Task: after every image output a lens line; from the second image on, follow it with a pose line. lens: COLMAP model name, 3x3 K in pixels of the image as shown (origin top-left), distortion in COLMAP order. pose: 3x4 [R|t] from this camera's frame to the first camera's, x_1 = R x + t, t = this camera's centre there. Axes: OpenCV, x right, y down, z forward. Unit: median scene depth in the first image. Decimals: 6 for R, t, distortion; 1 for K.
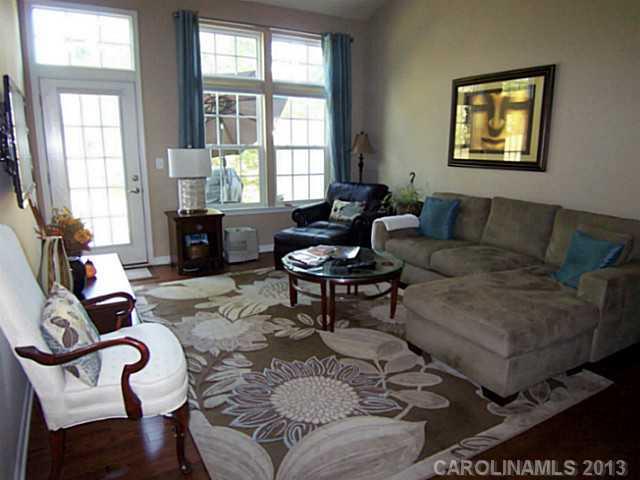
lens RADIAL K [[437.0, 0, 317.1], [0, 437.0, 240.0], [0, 0, 1]] dist [0.003095, -0.077127]
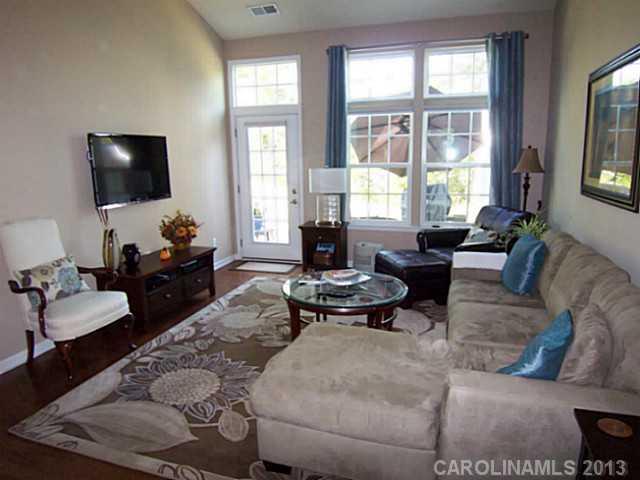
lens RADIAL K [[437.0, 0, 317.1], [0, 437.0, 240.0], [0, 0, 1]] dist [0.003095, -0.077127]
pose [[0.670371, 0.124099, -0.731575, 0.555187], [-0.136096, 0.989754, 0.043185, -0.069888], [0.729439, 0.070614, 0.680392, 0.221200]]
